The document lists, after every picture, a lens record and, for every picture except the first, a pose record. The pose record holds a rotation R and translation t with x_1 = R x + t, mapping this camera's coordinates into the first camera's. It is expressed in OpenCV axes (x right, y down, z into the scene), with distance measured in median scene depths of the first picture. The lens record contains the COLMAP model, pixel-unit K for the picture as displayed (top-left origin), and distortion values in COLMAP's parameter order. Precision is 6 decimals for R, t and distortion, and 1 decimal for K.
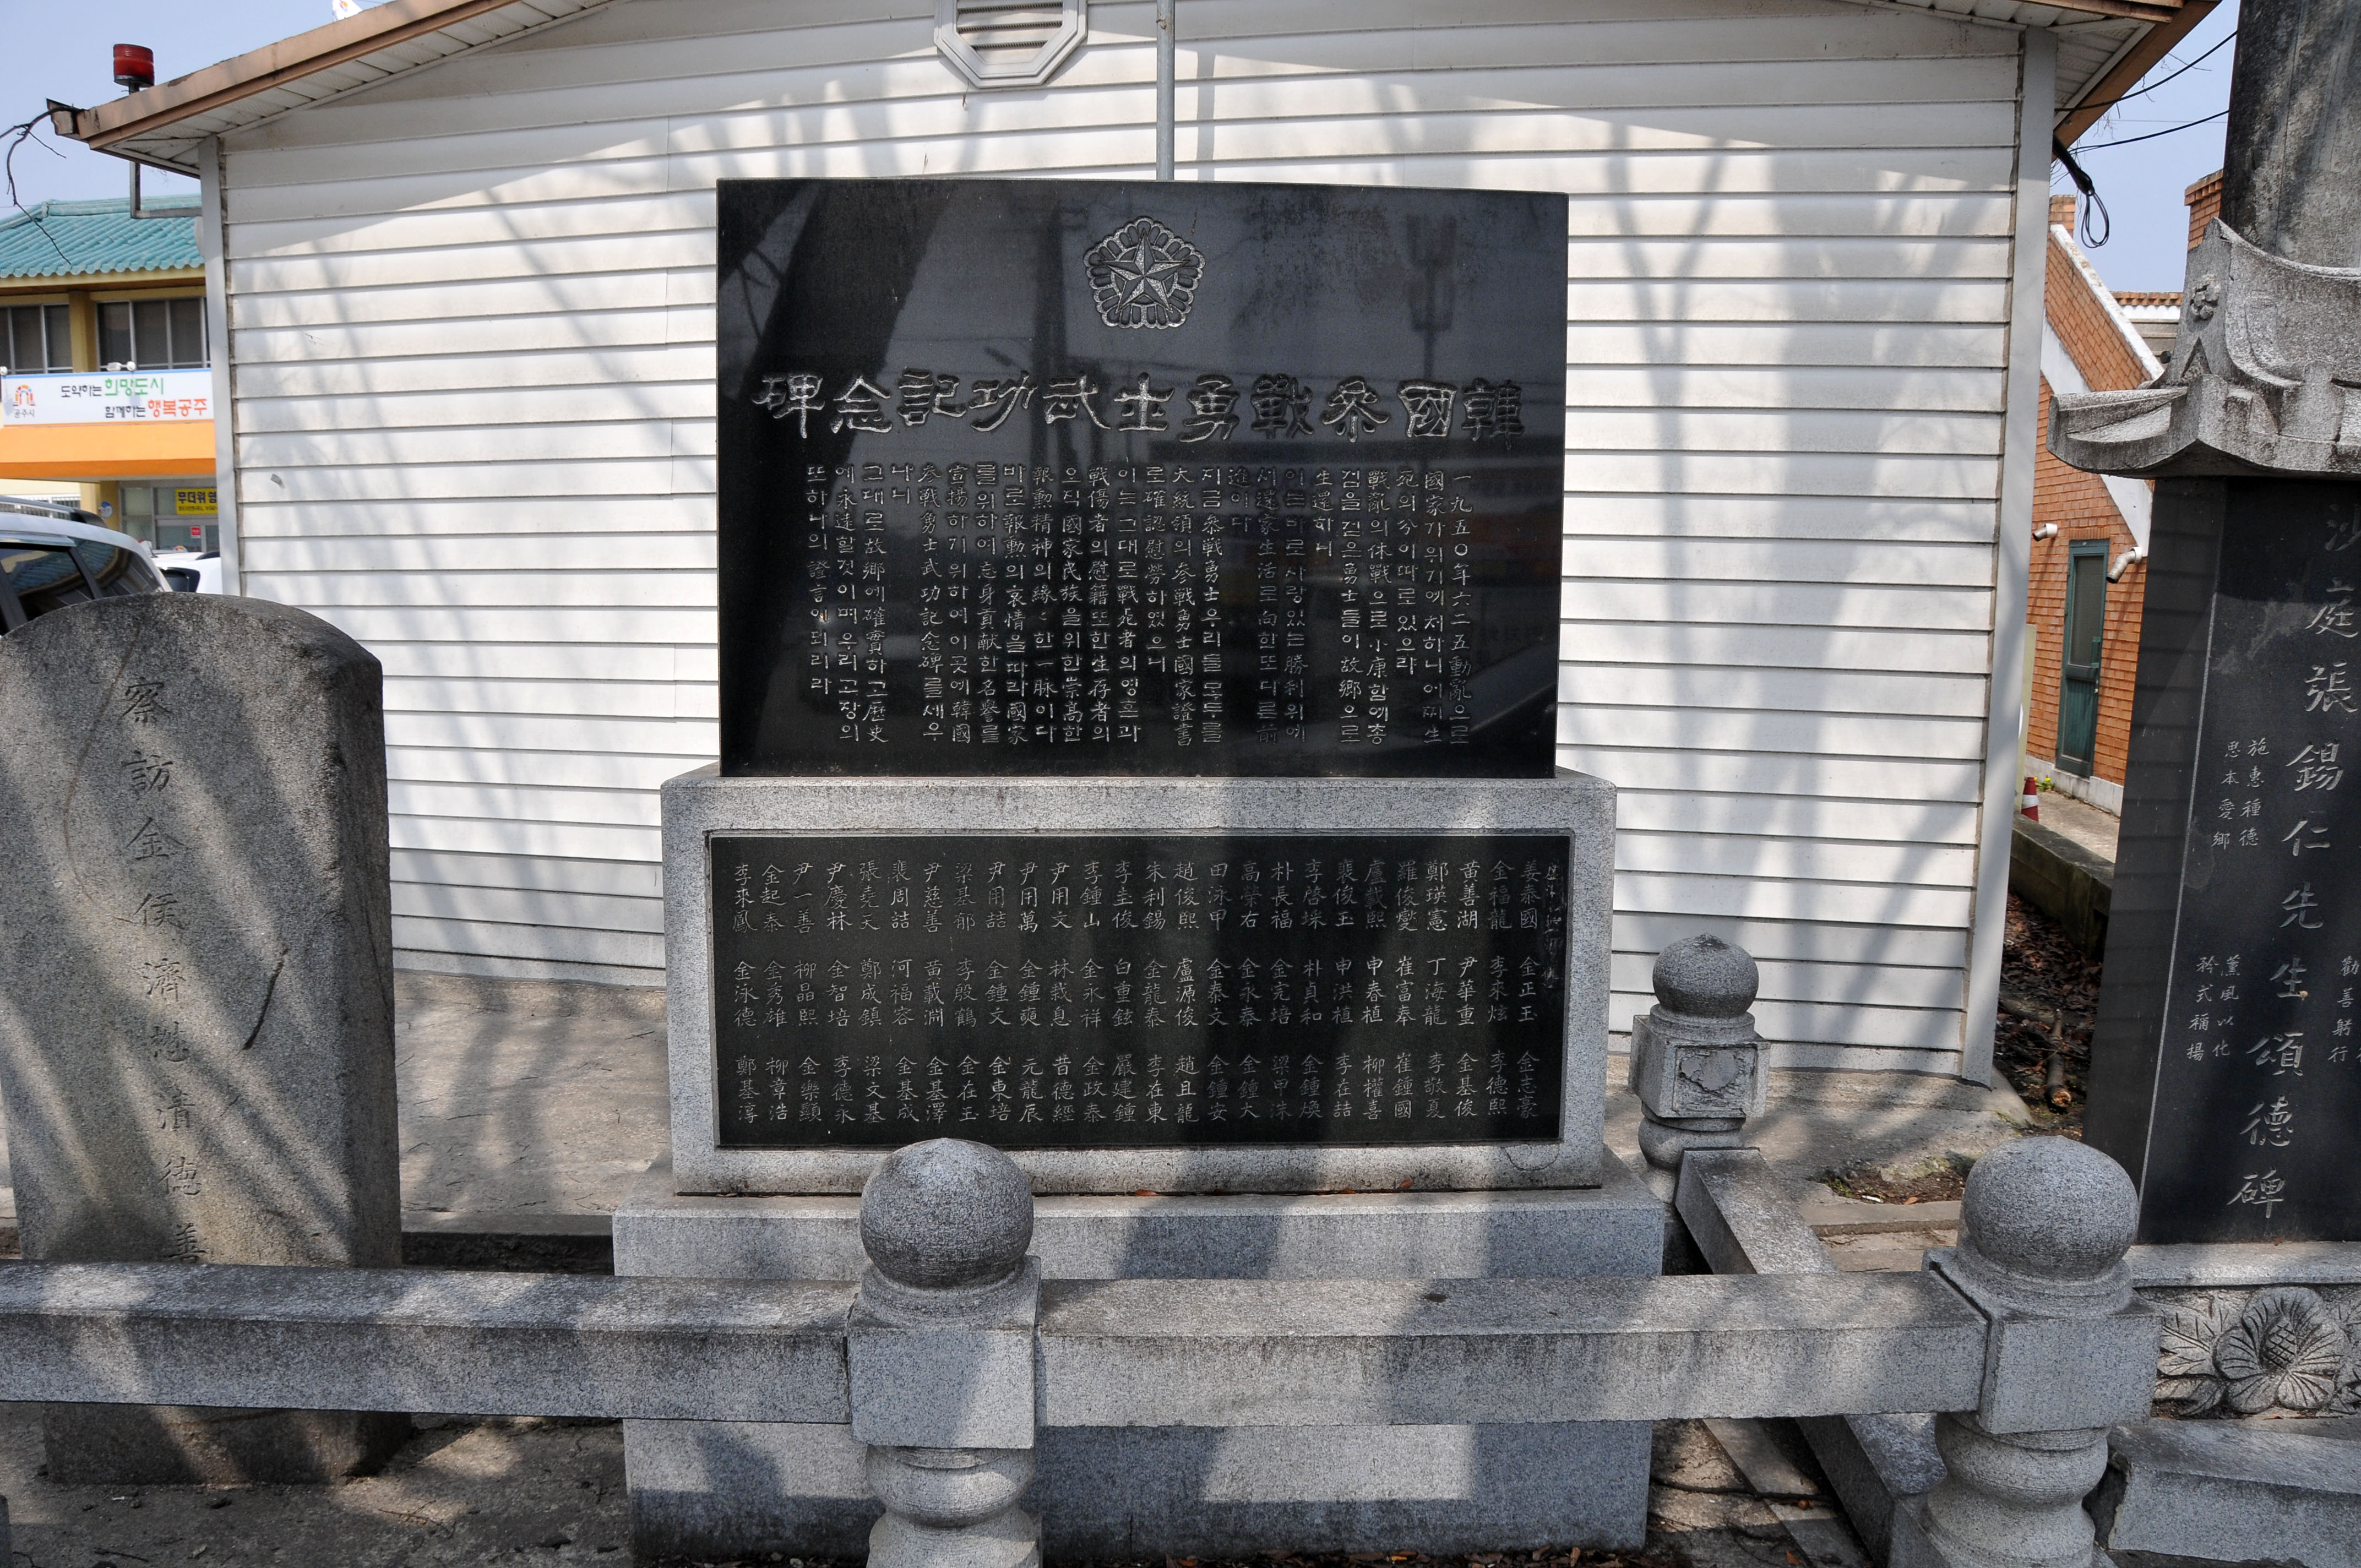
lens RADIAL K [[1855.2, 0, 1140.8], [0, 1855.2, 844.0], [0, 0, 1]] dist [-0.171803, 0.112676]
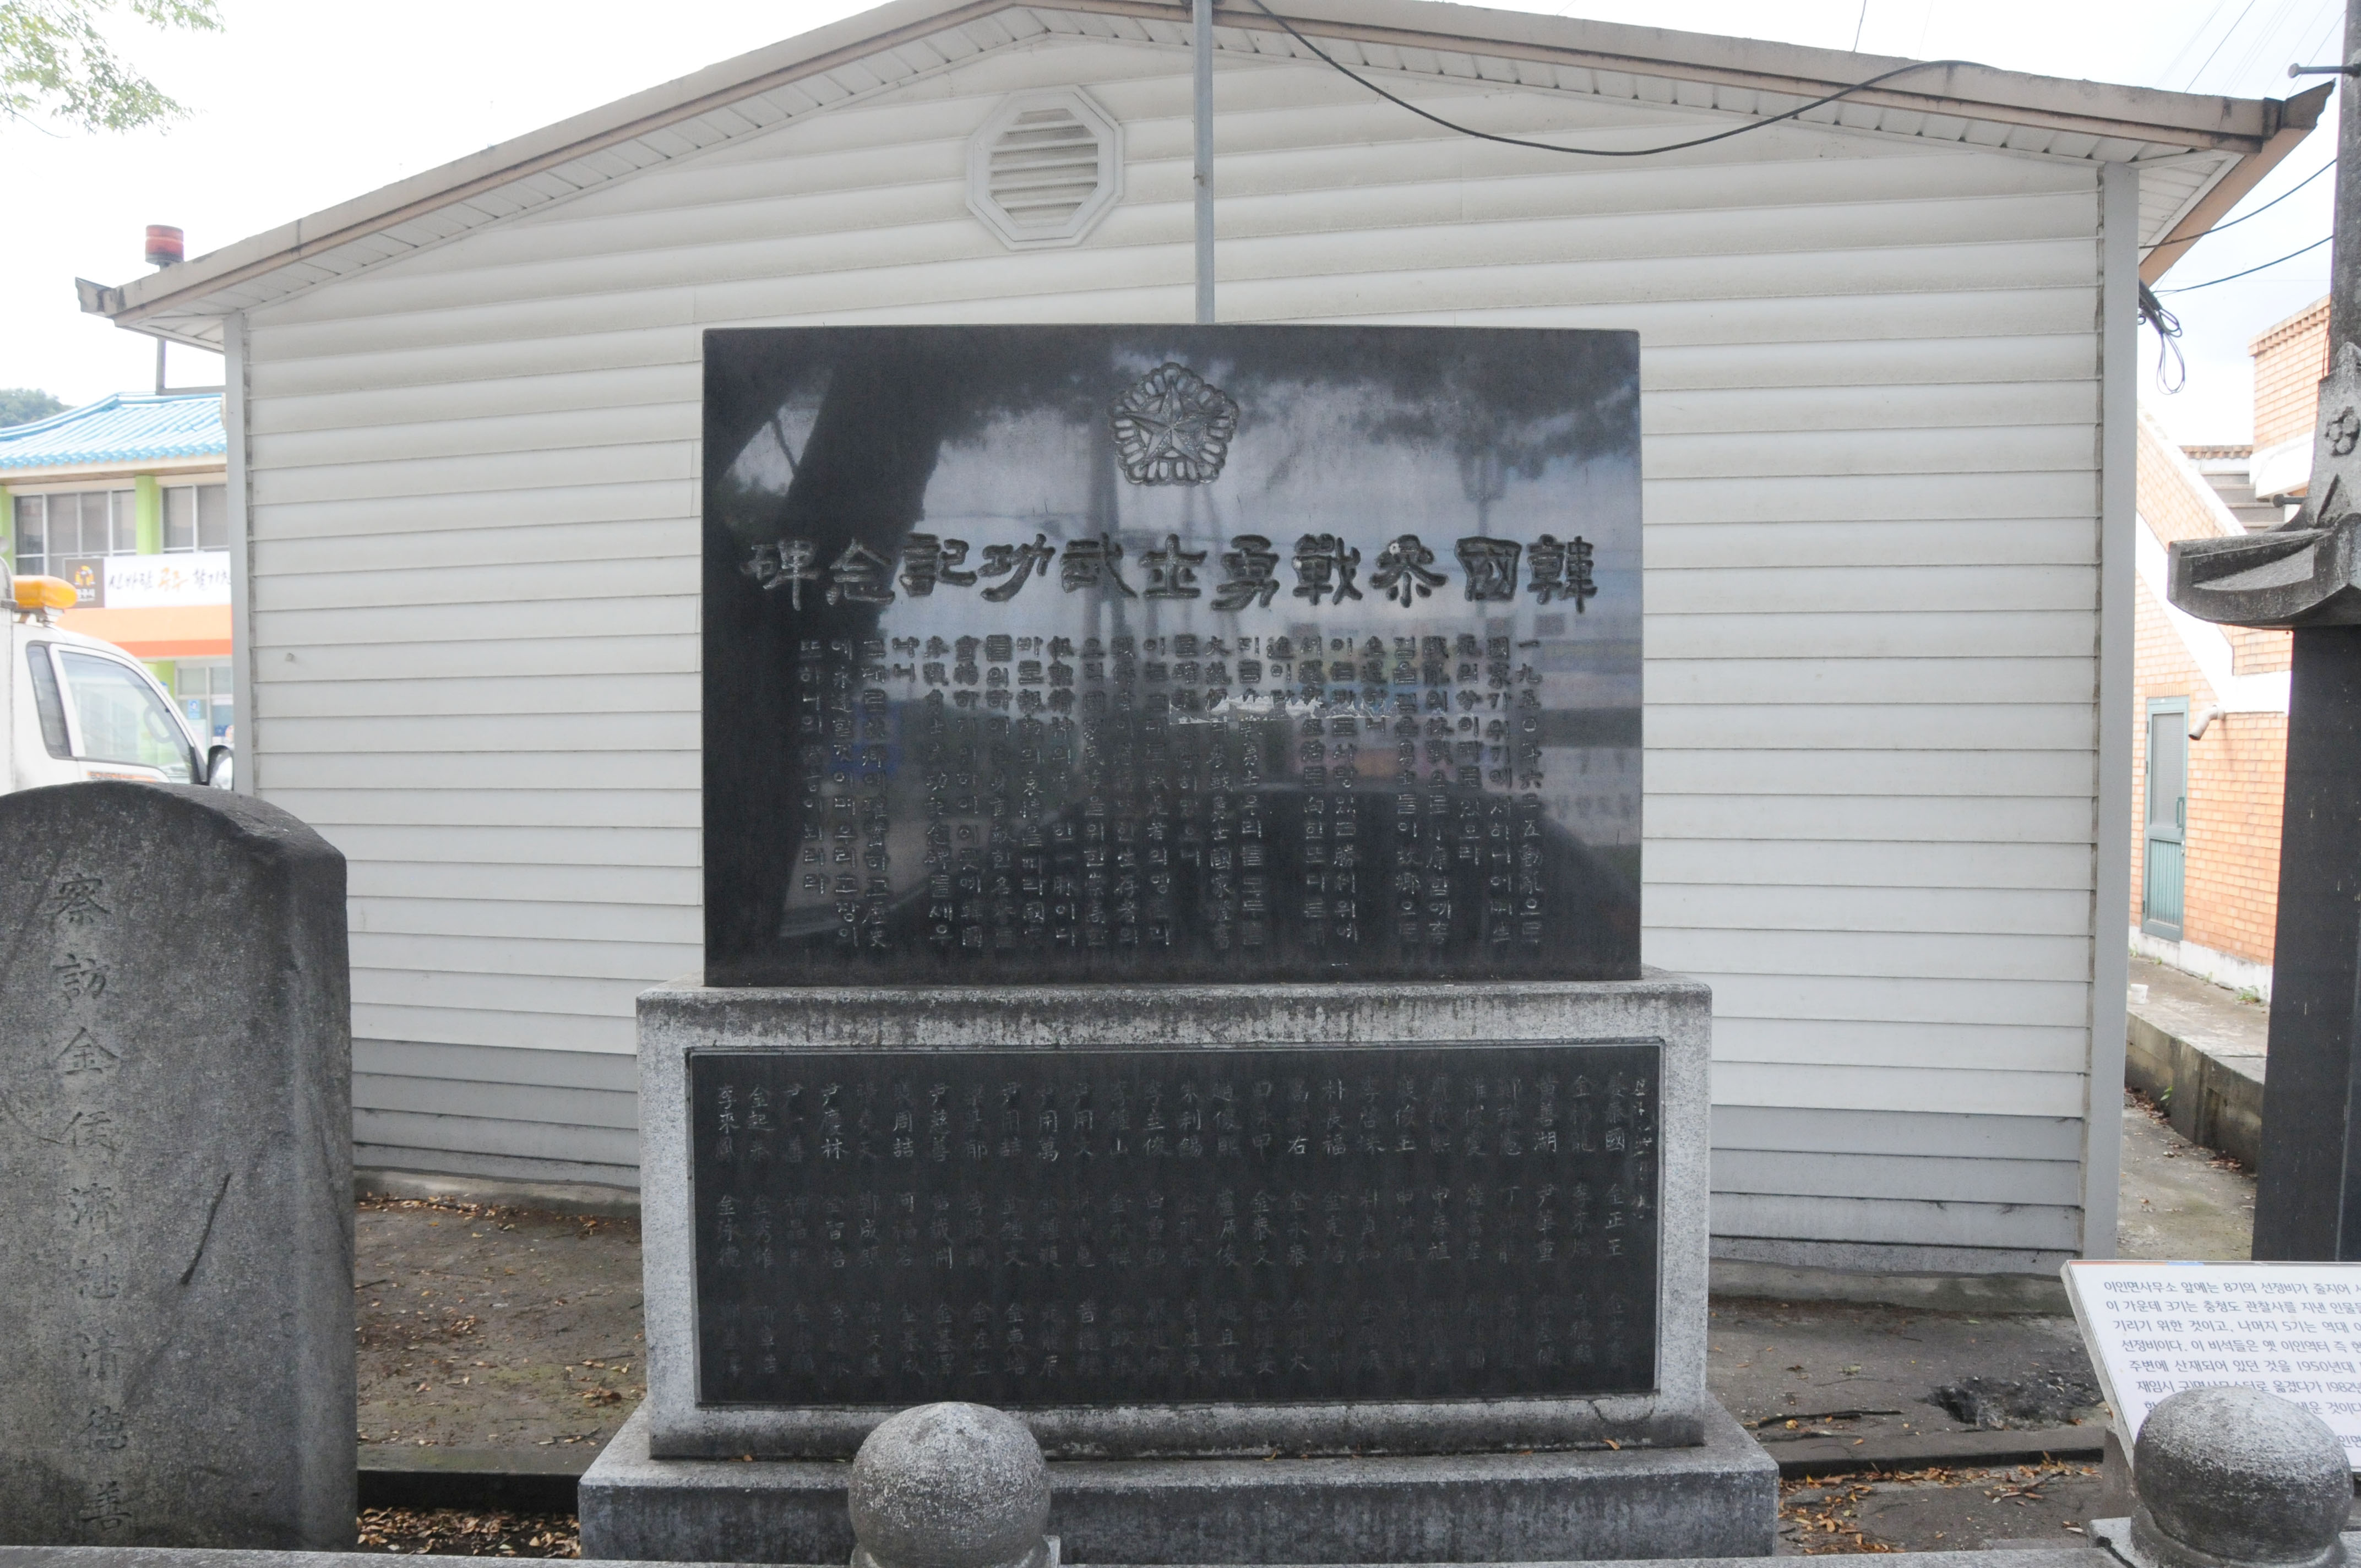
lens RADIAL K [[1855.2, 0, 1148.5], [0, 1855.2, 837.2], [0, 0, 1]] dist [-0.171803, 0.112676]
pose [[0.999547, -0.010037, -0.028390, 0.013765], [0.007255, 0.995312, -0.096439, -0.020668], [0.029225, 0.096189, 0.994934, 0.108166]]
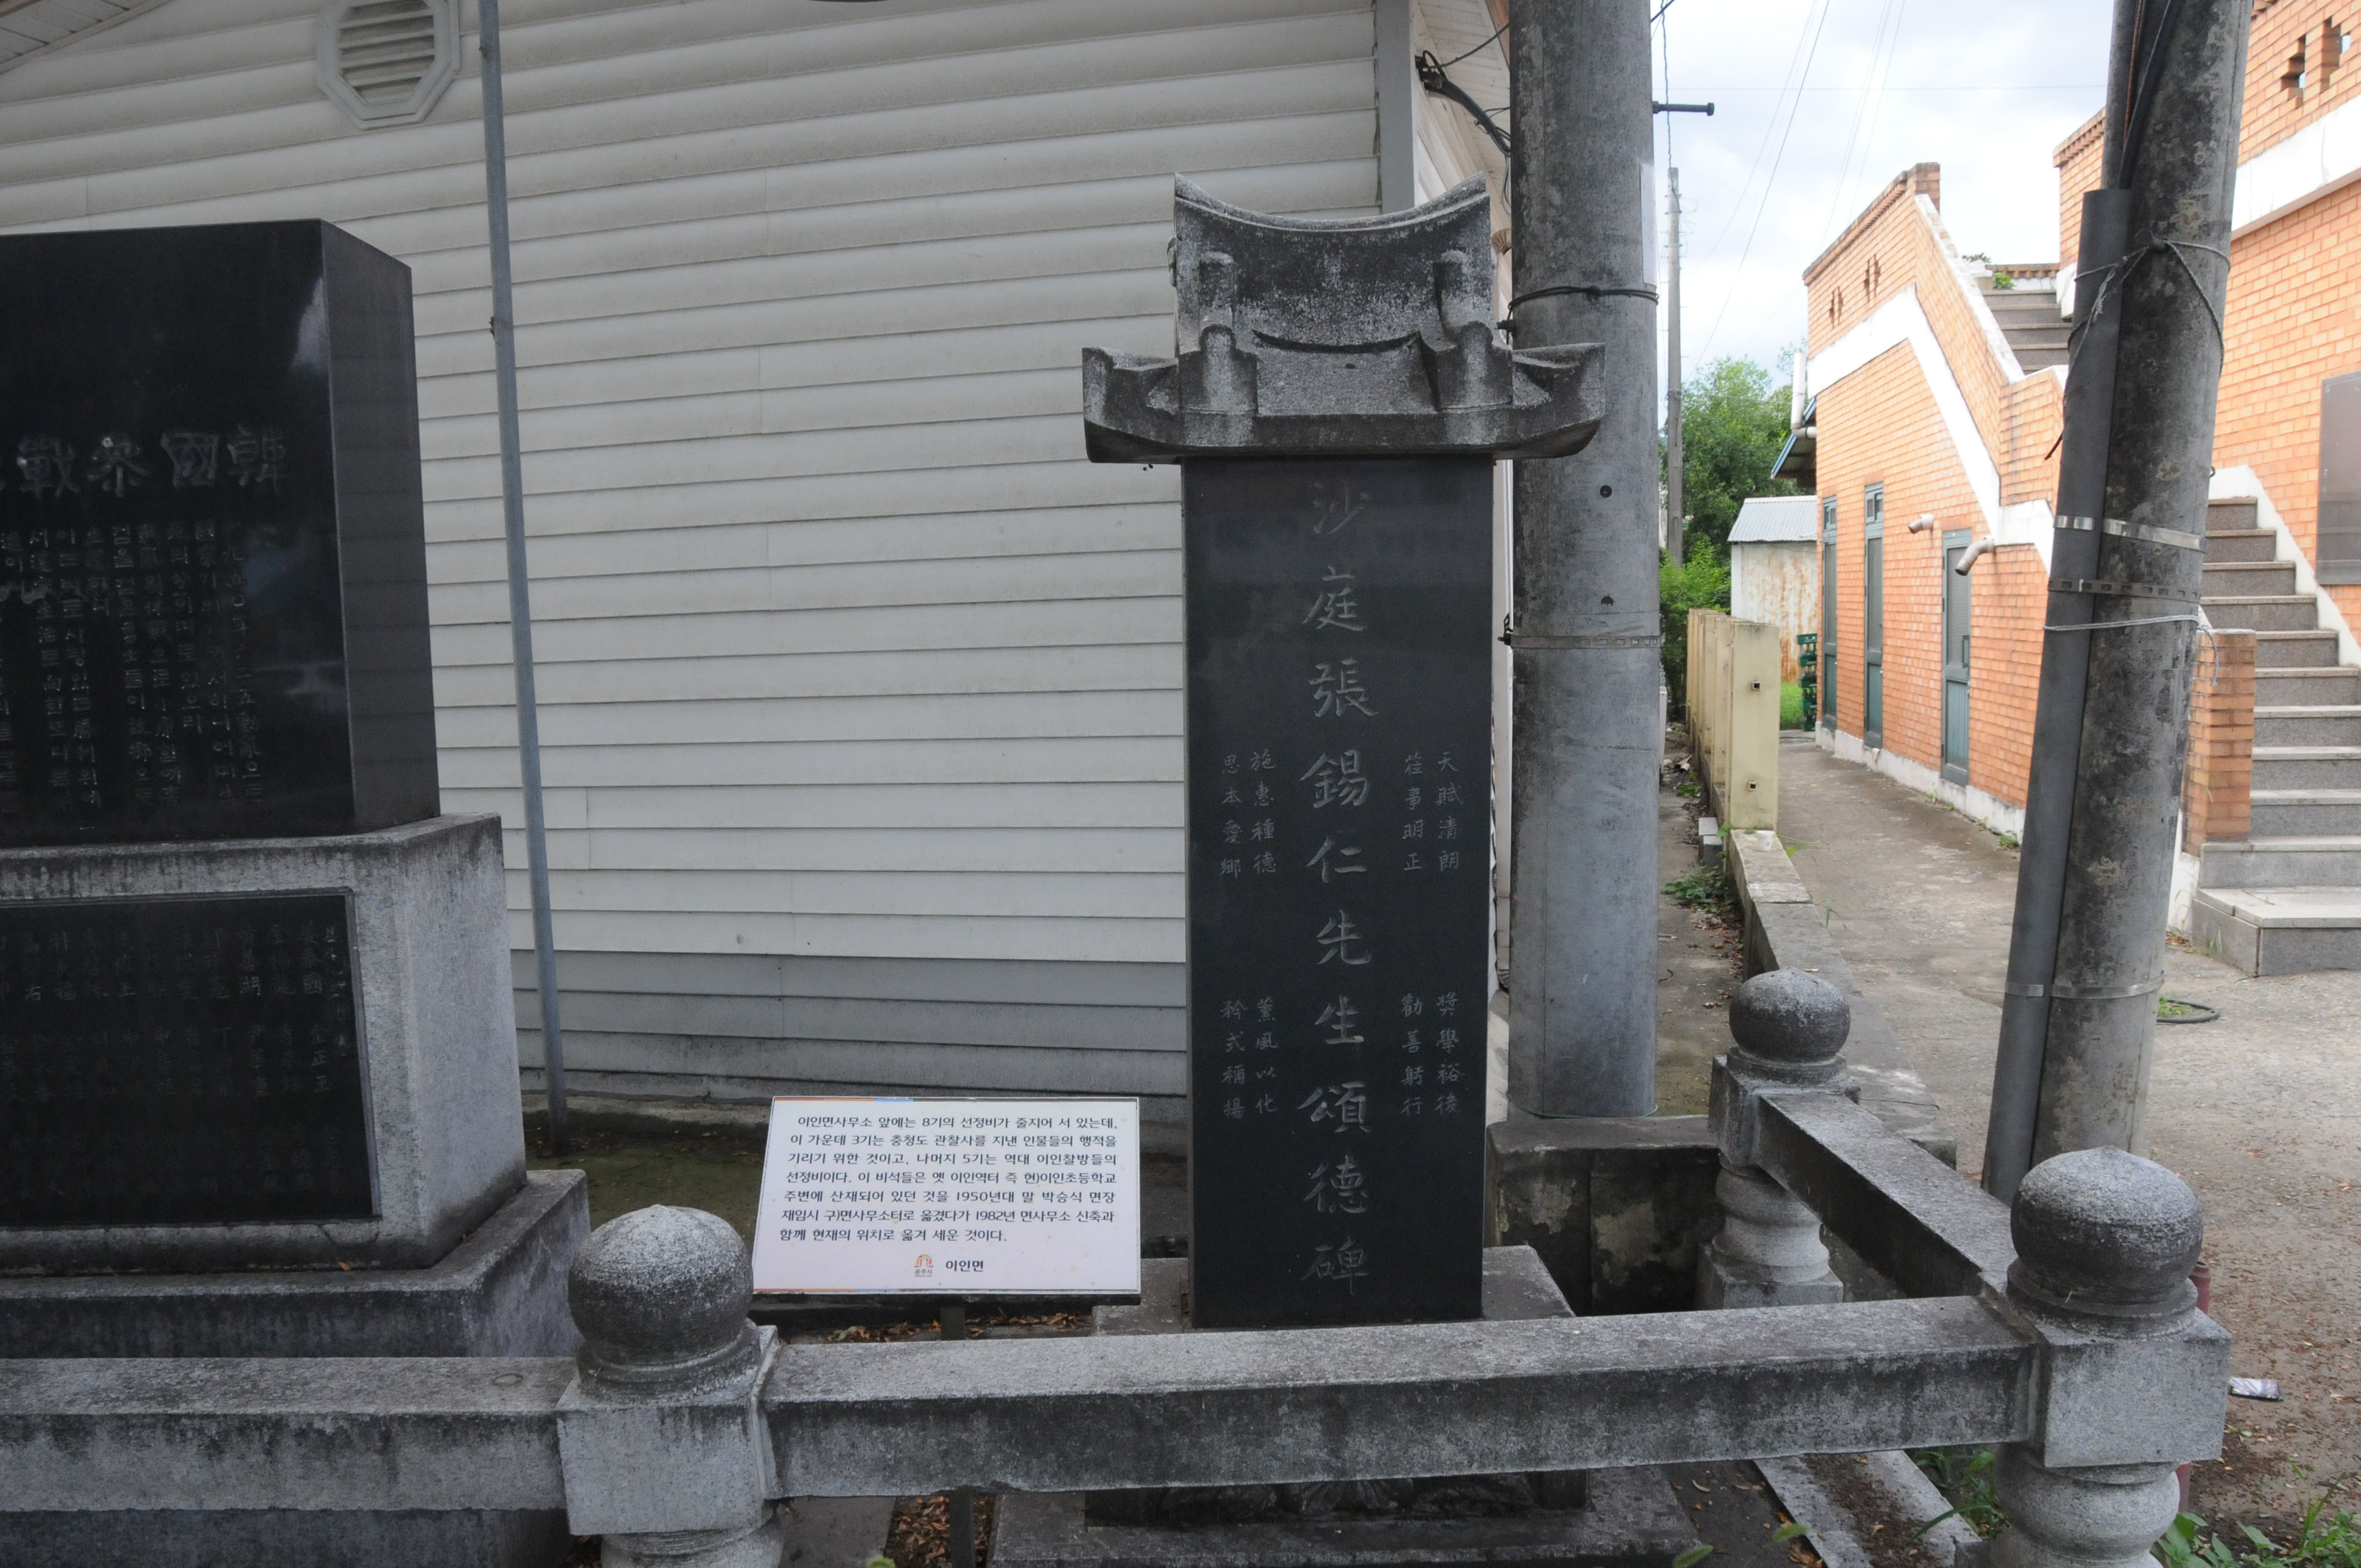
lens RADIAL K [[1949.5, 0, 1266.1], [0, 1949.5, 852.5], [0, 0, 1]] dist [-0.150016, 0.073476]
pose [[0.999200, -0.039235, -0.007724, 0.703813], [0.039069, 0.999026, -0.020517, 0.012074], [0.008522, 0.020198, 0.999760, 0.031126]]
